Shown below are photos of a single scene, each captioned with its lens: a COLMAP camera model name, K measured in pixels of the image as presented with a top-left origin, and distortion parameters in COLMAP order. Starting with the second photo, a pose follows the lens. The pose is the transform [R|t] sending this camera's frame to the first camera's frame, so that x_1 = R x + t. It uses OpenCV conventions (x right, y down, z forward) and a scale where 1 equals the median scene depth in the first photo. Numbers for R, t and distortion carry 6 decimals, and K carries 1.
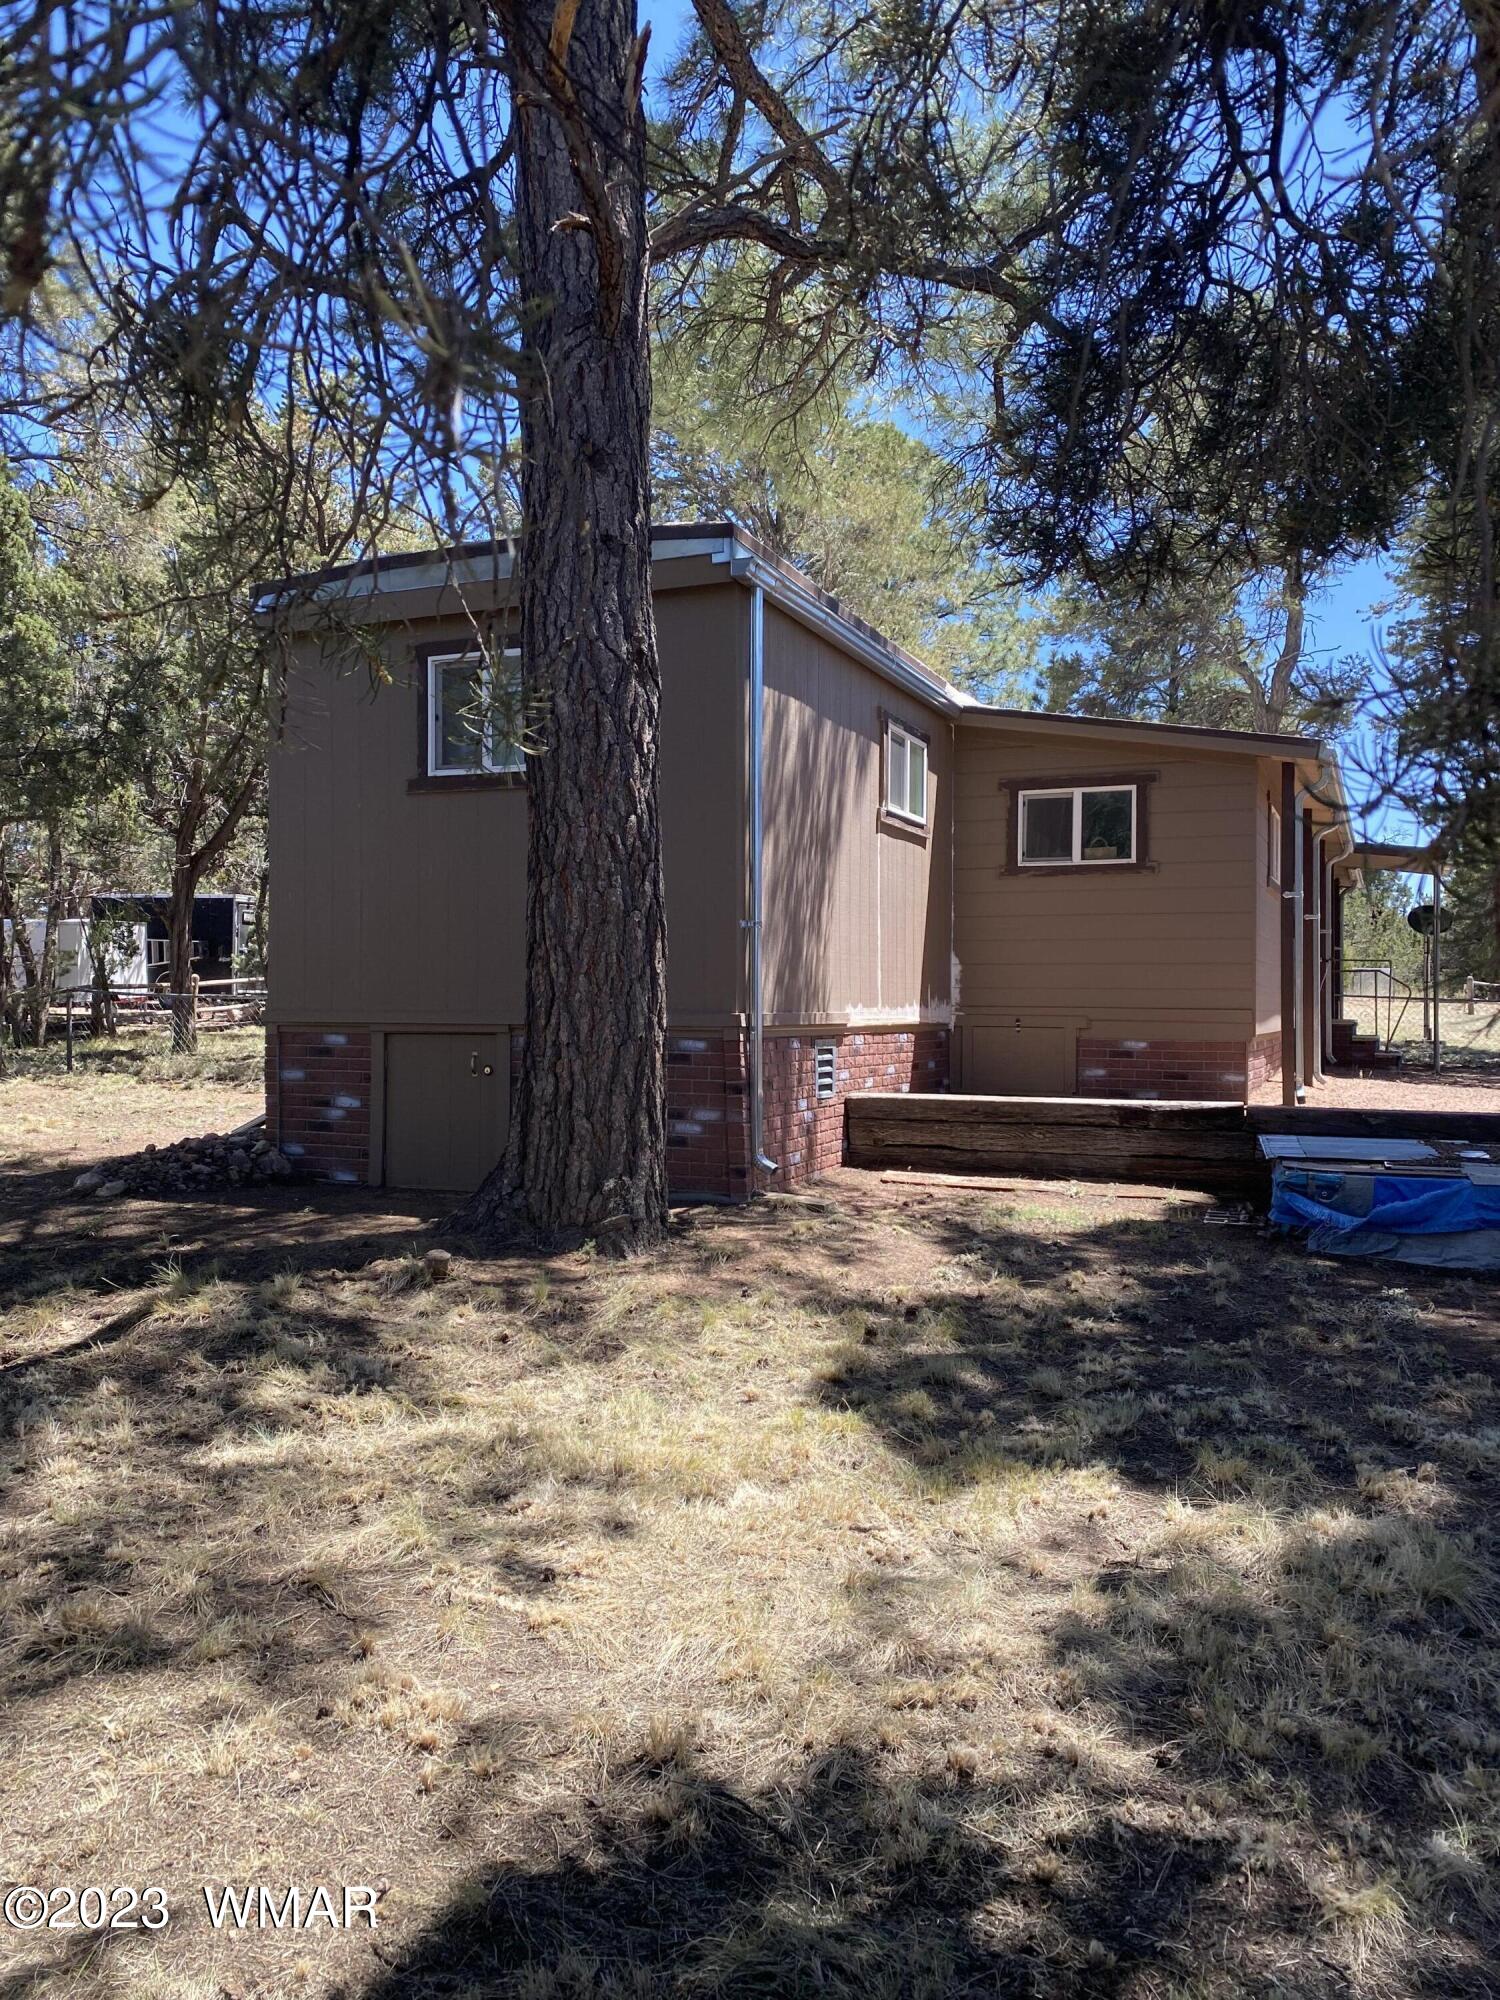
lens RADIAL K [[1555.0, 0, 771.1], [0, 1555.0, 1007.7], [0, 0, 1]] dist [0.038542, -0.031633]
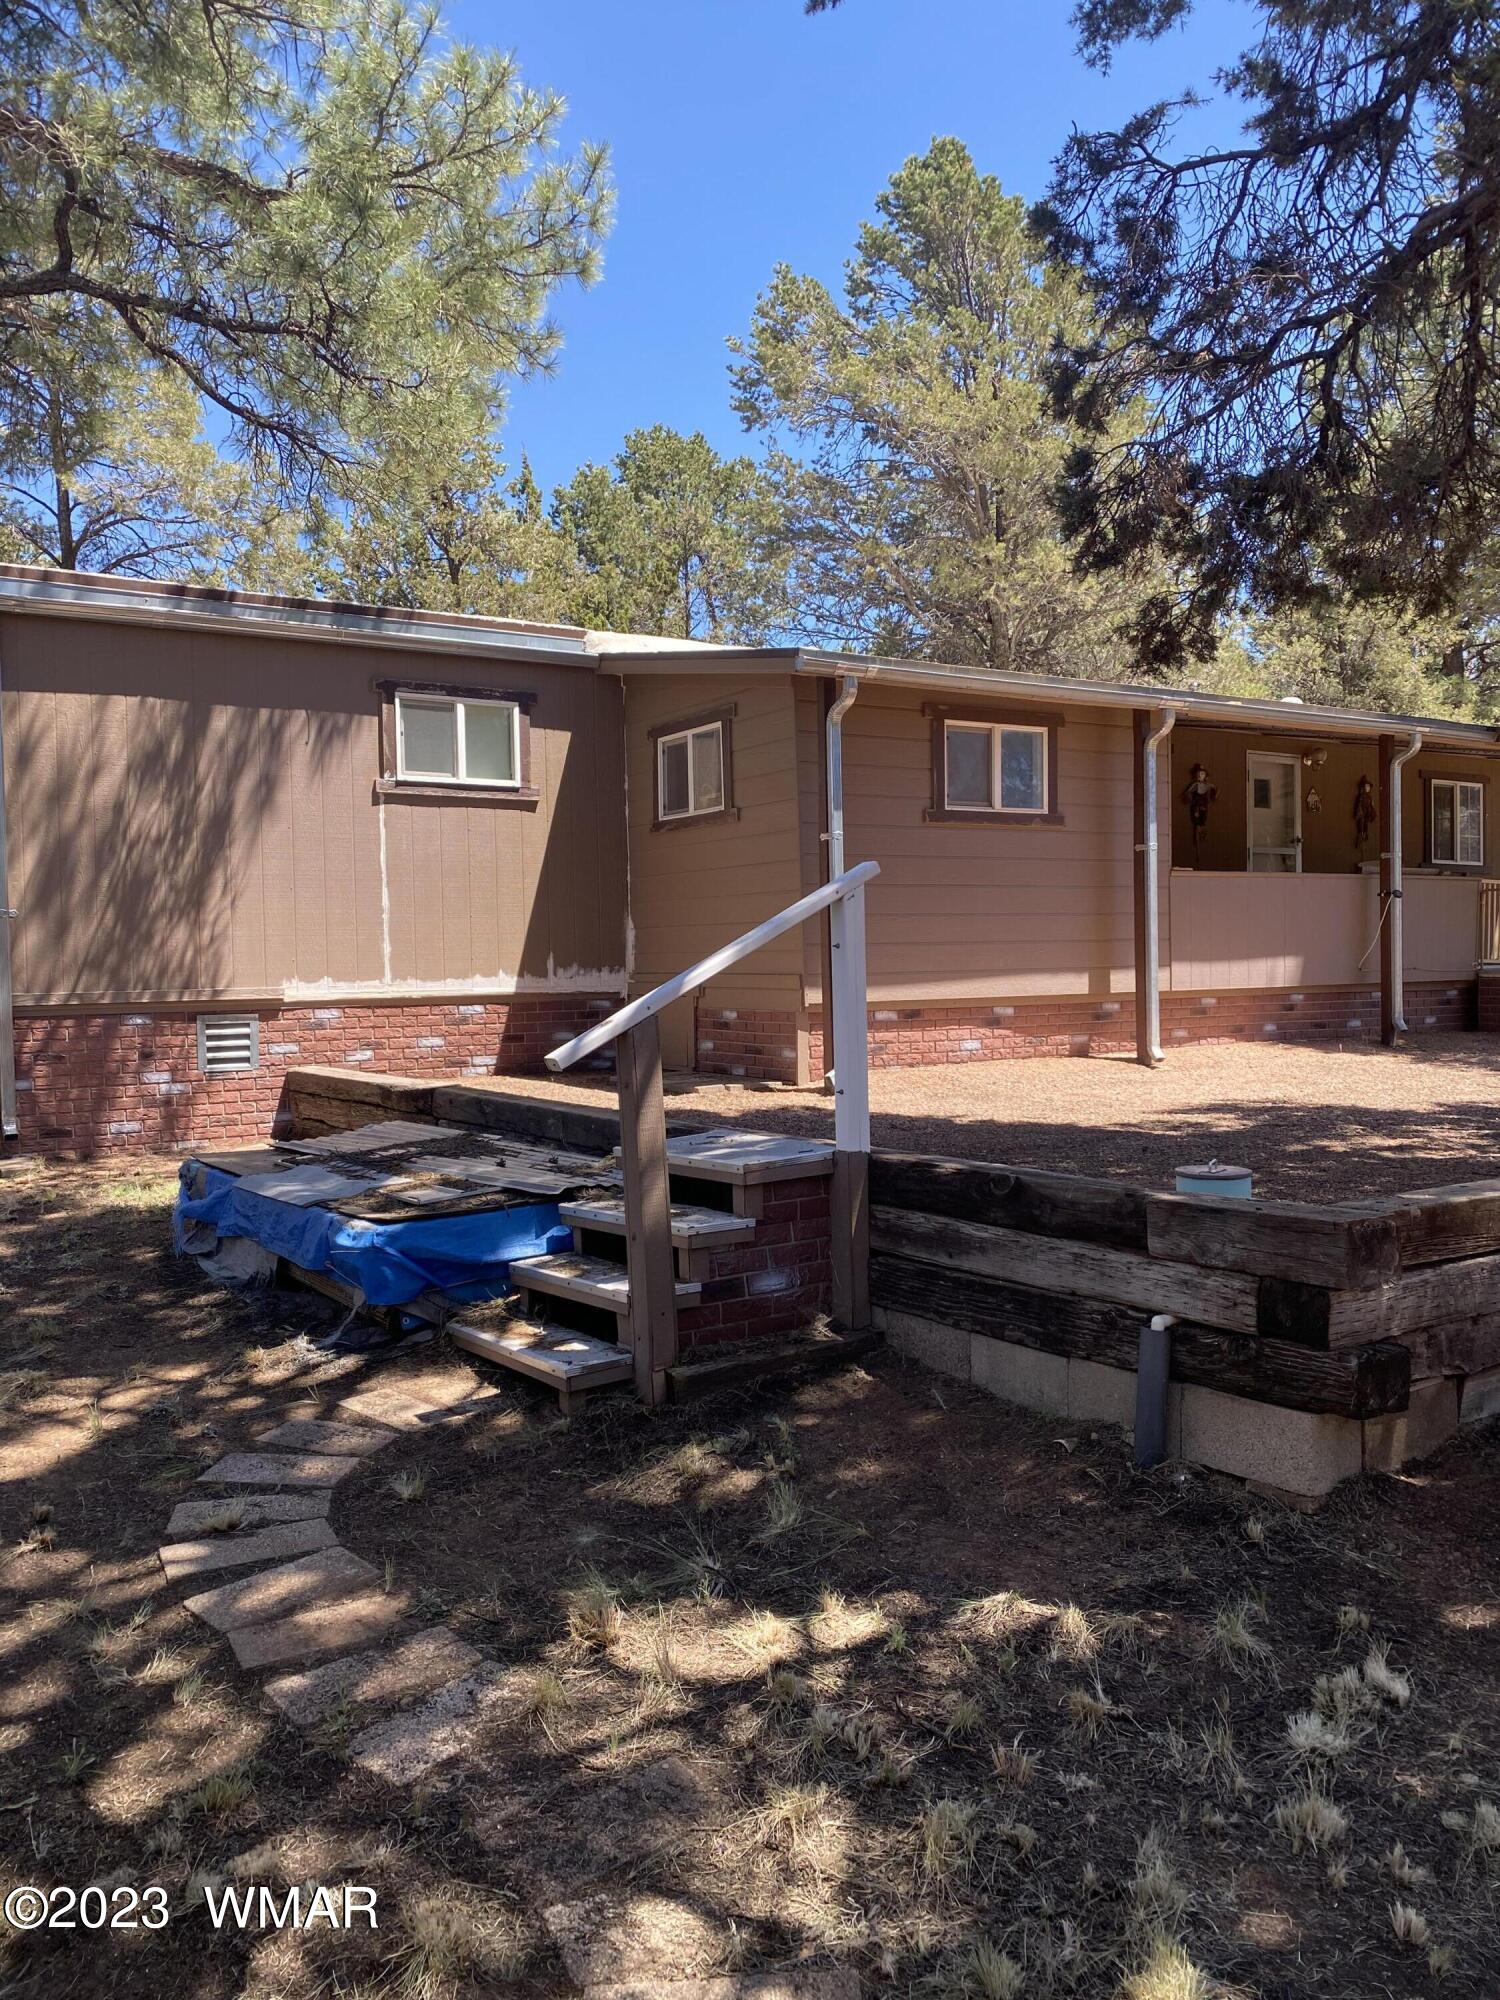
lens RADIAL K [[1555.0, 0, 771.1], [0, 1555.0, 1007.7], [0, 0, 1]] dist [0.038542, -0.031633]
pose [[0.817681, -0.002437, -0.575666, 0.788231], [0.021255, 0.999437, 0.025959, -0.003155], [0.575278, -0.033462, 0.817273, 0.296021]]
